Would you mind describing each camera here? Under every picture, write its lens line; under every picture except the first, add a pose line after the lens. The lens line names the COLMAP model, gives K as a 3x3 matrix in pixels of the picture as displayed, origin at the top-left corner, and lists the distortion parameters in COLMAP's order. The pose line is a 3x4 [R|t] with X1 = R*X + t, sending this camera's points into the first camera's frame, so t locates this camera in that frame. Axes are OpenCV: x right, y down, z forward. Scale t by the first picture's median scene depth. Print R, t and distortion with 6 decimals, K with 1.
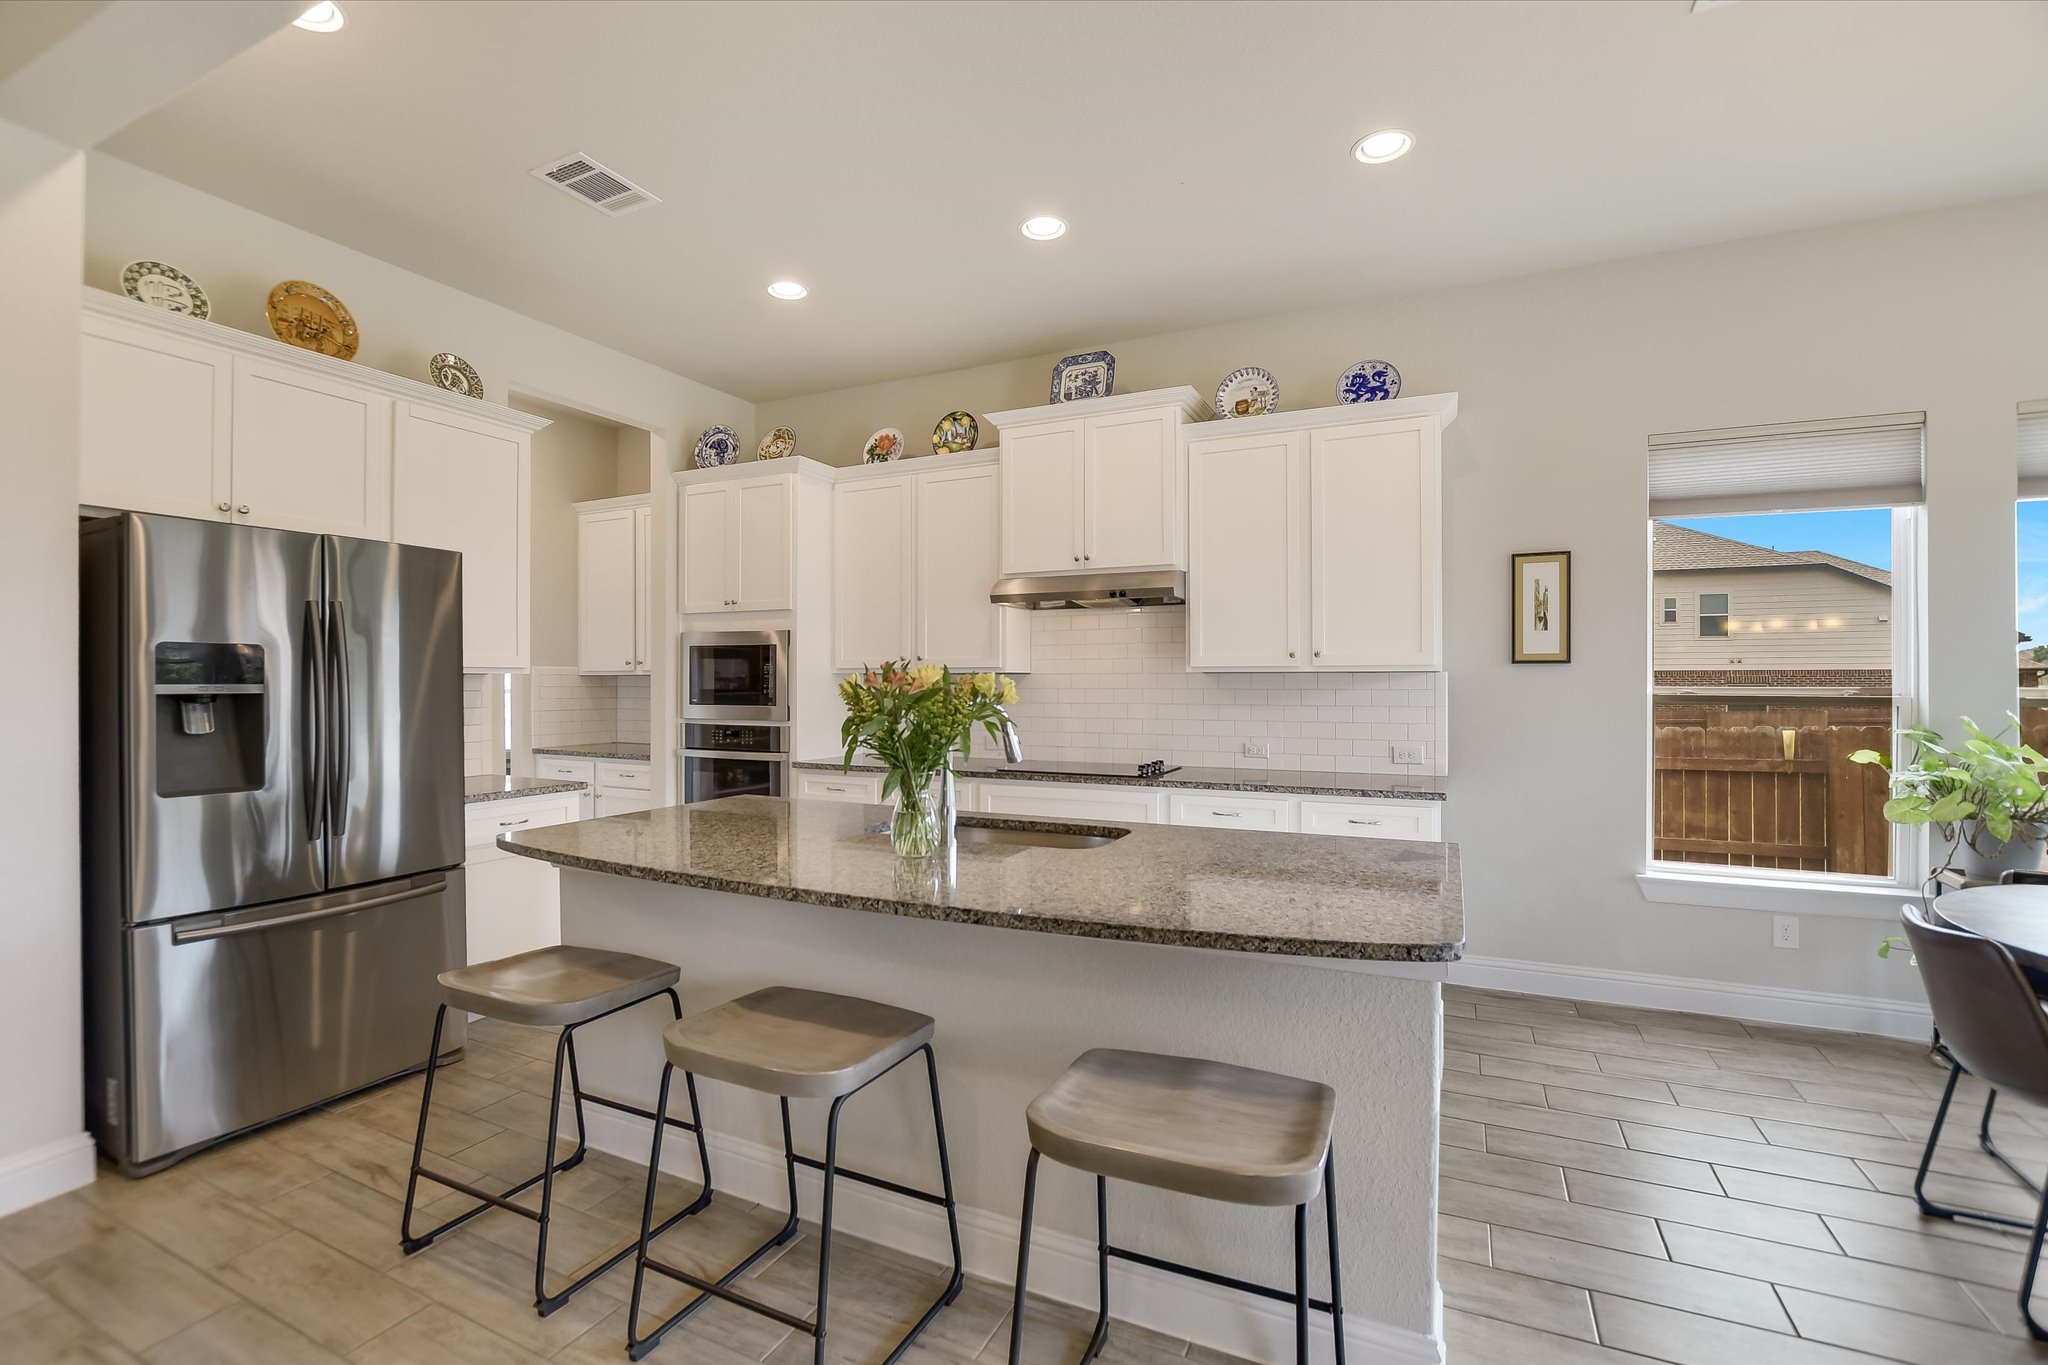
lens RADIAL K [[902.3, 0, 1025.2], [0, 902.3, 680.7], [0, 0, 1]] dist [-0.017528, -0.000167]
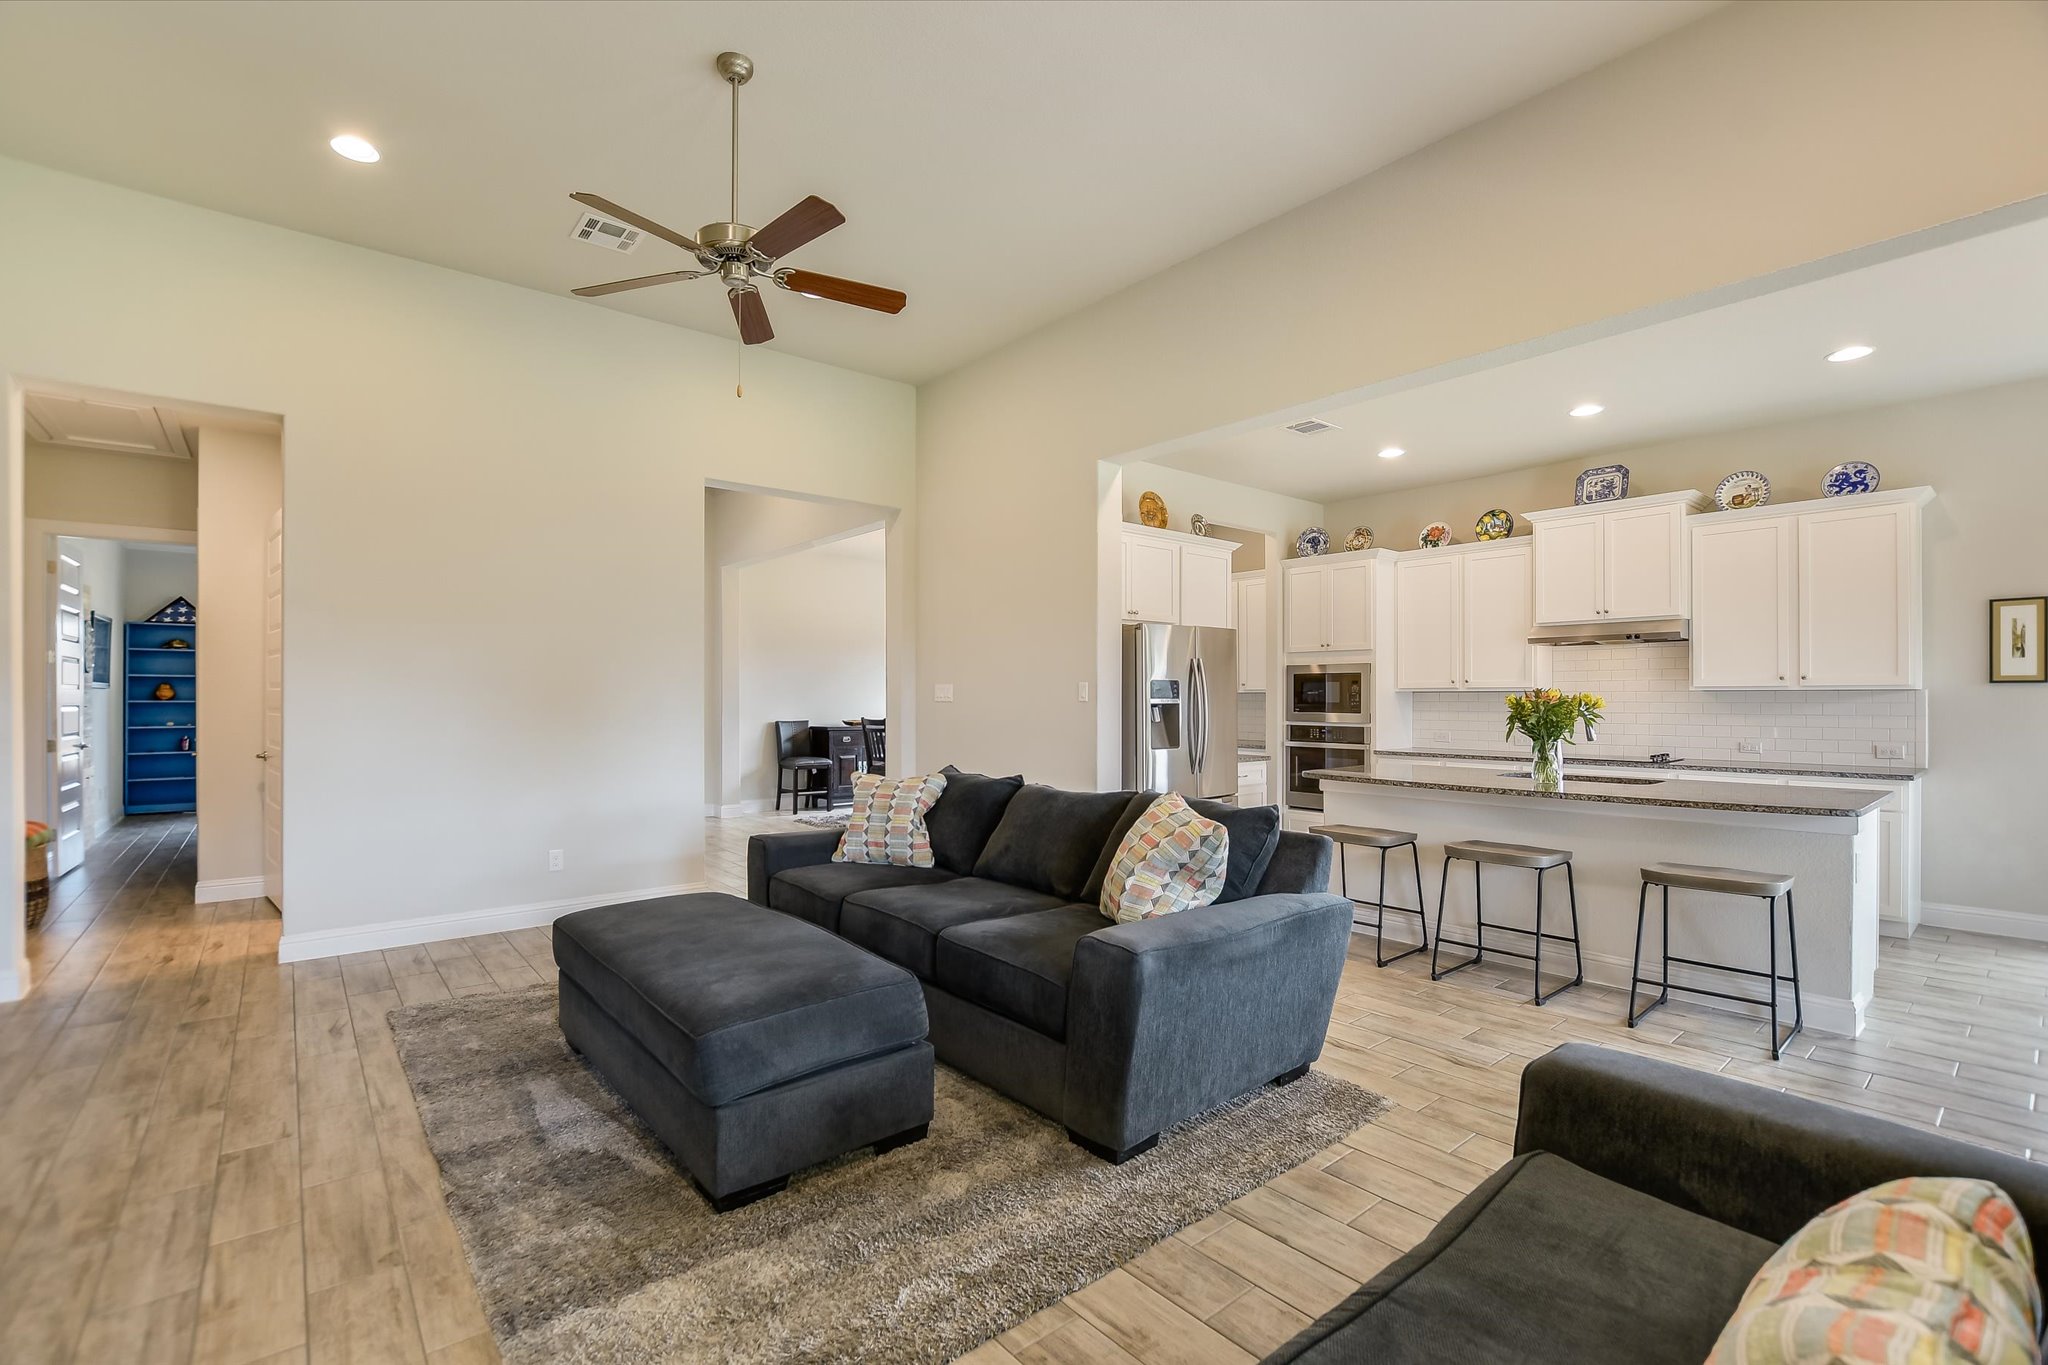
lens RADIAL K [[902.3, 0, 1022.6], [0, 902.3, 698.1], [0, 0, 1]] dist [-0.017528, -0.000167]
pose [[0.908248, 0.000110, -0.418432, -0.181991], [0.000940, 0.999997, 0.002304, -0.001816], [0.418431, -0.002486, 0.908245, -0.696075]]
